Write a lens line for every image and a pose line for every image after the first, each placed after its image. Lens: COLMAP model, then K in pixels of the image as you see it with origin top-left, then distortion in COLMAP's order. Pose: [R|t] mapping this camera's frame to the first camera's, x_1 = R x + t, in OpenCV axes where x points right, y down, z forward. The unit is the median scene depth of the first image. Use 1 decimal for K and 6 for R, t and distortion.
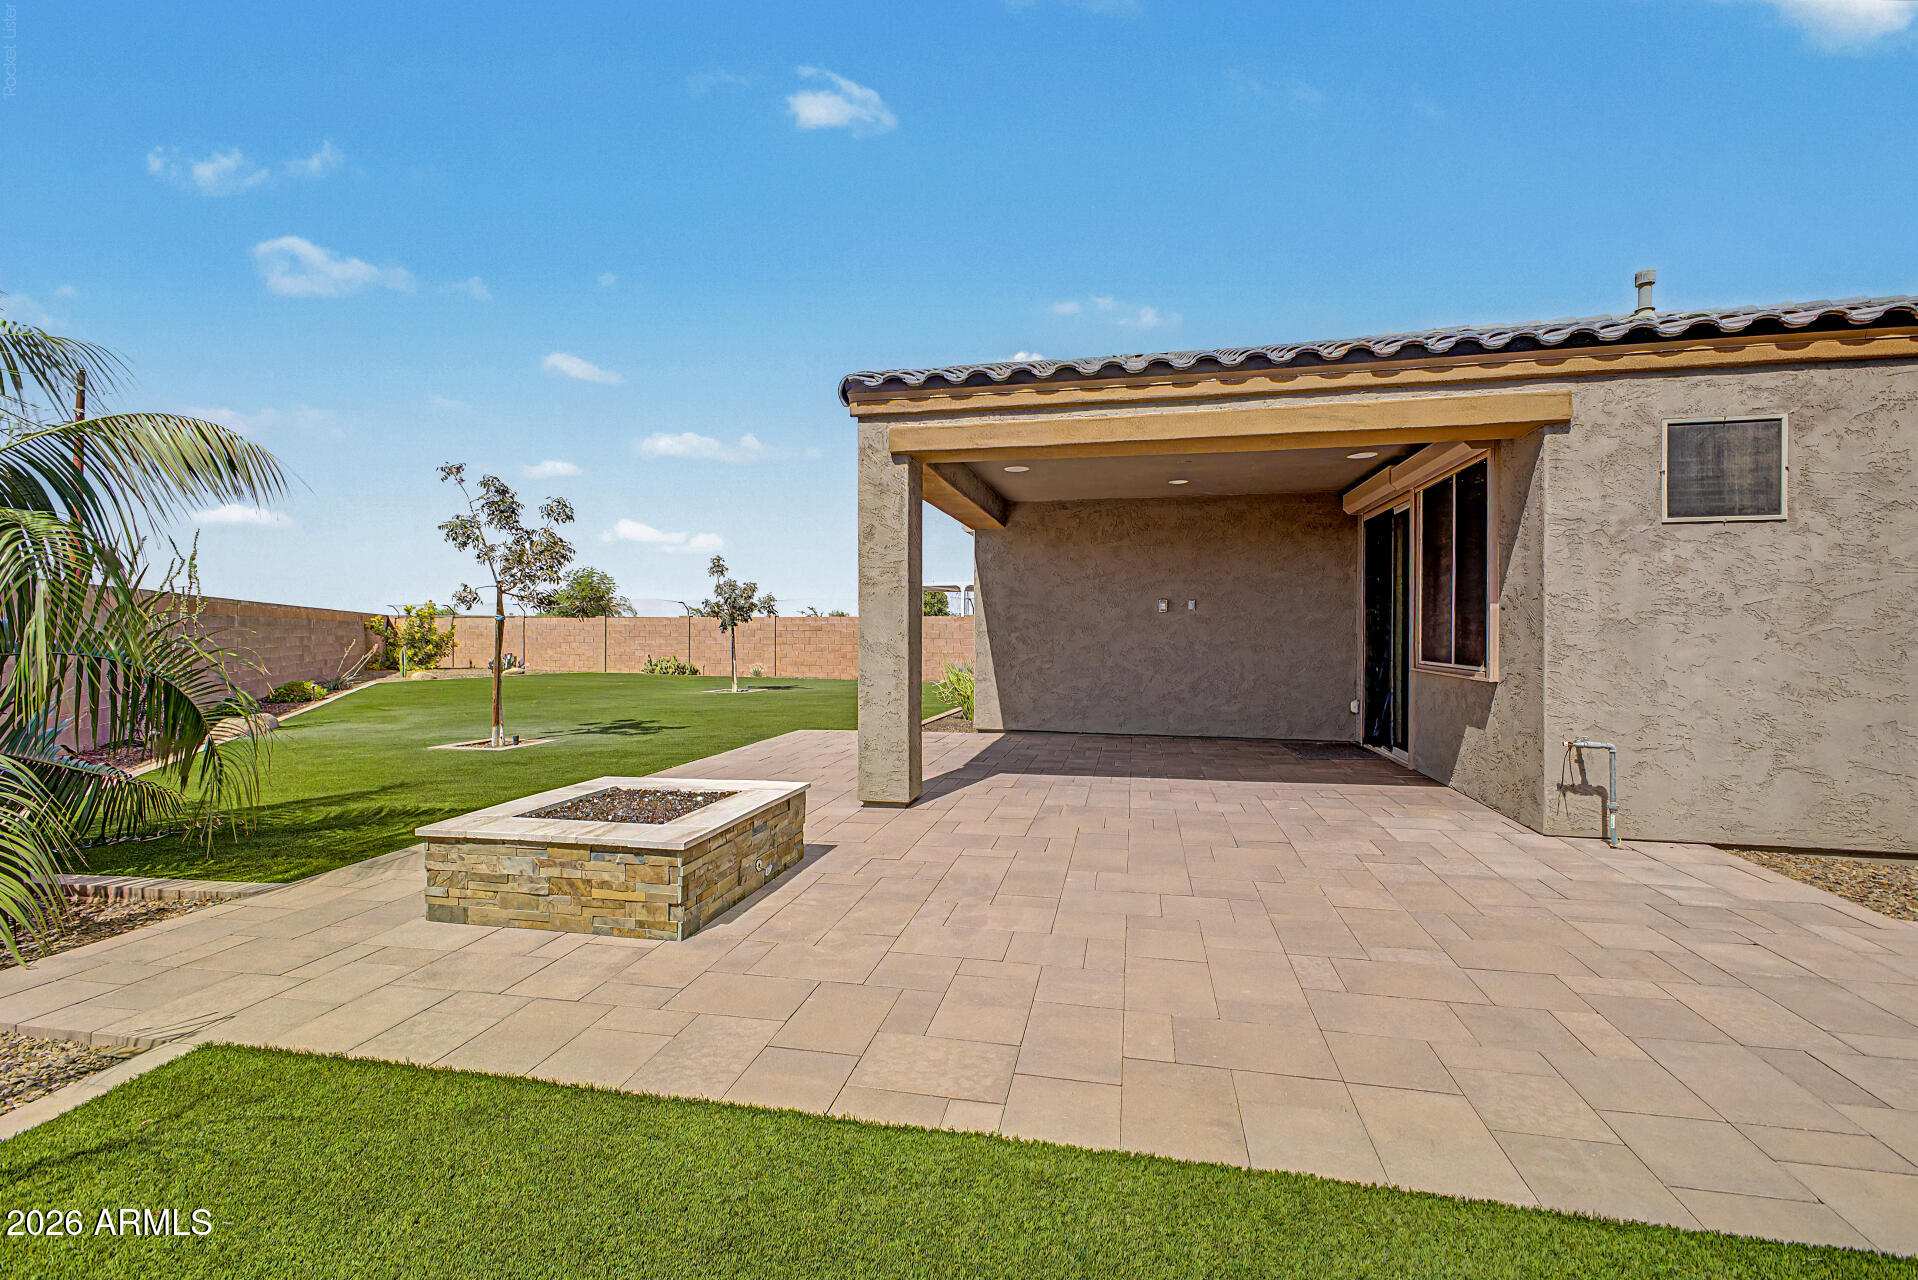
lens RADIAL K [[877.3, 0, 944.4], [0, 877.3, 641.7], [0, 0, 1]] dist [0.001696, 0.000505]
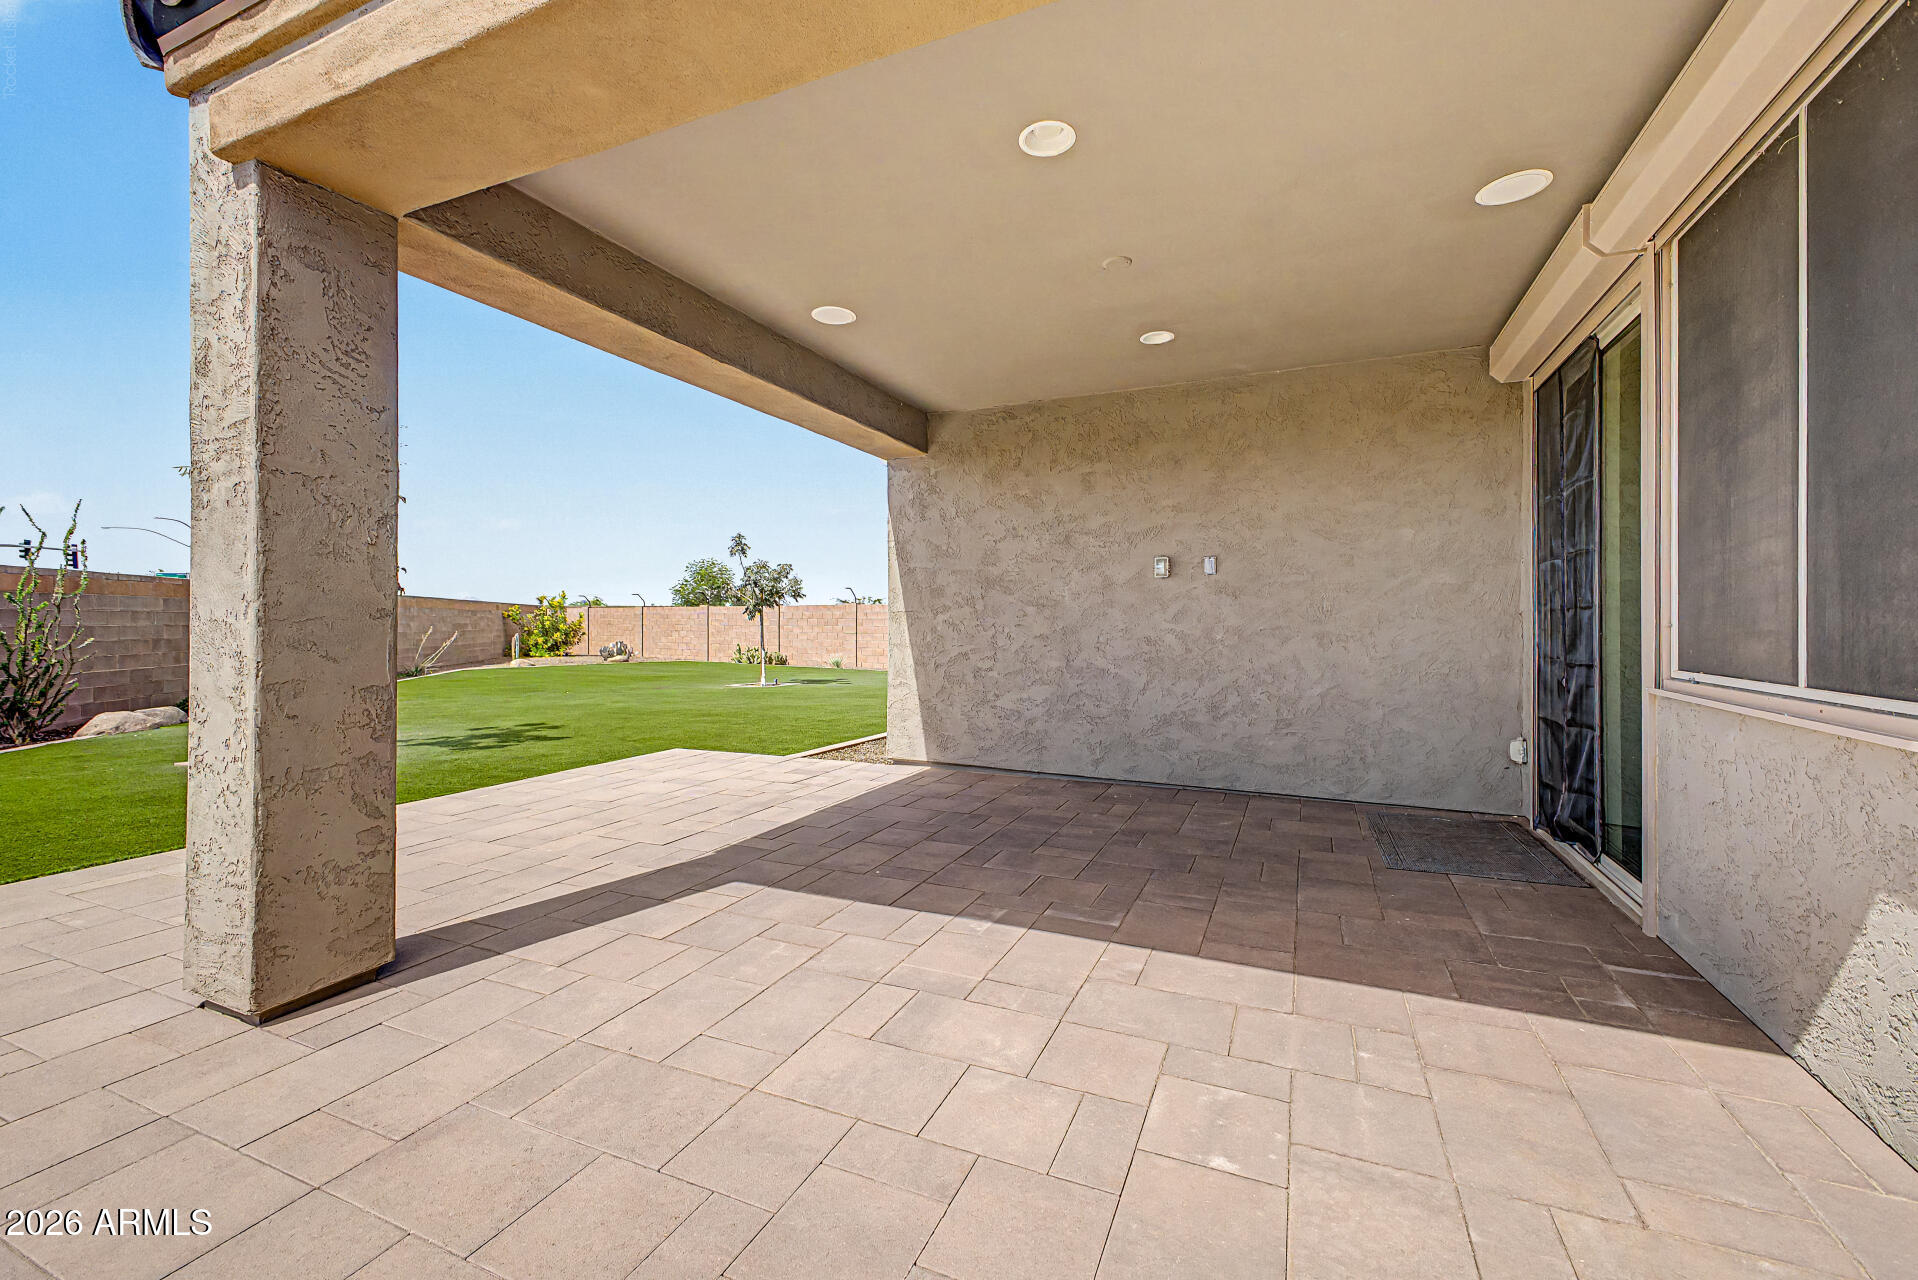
lens RADIAL K [[792.2, 0, 967.8], [0, 792.2, 622.7], [0, 0, 1]] dist [-0.001554, -0.000572]
pose [[0.979661, -0.000788, -0.200656, 0.220453], [-0.001594, 0.999930, -0.011706, 0.003341], [0.200651, 0.011788, 0.979592, 0.430990]]
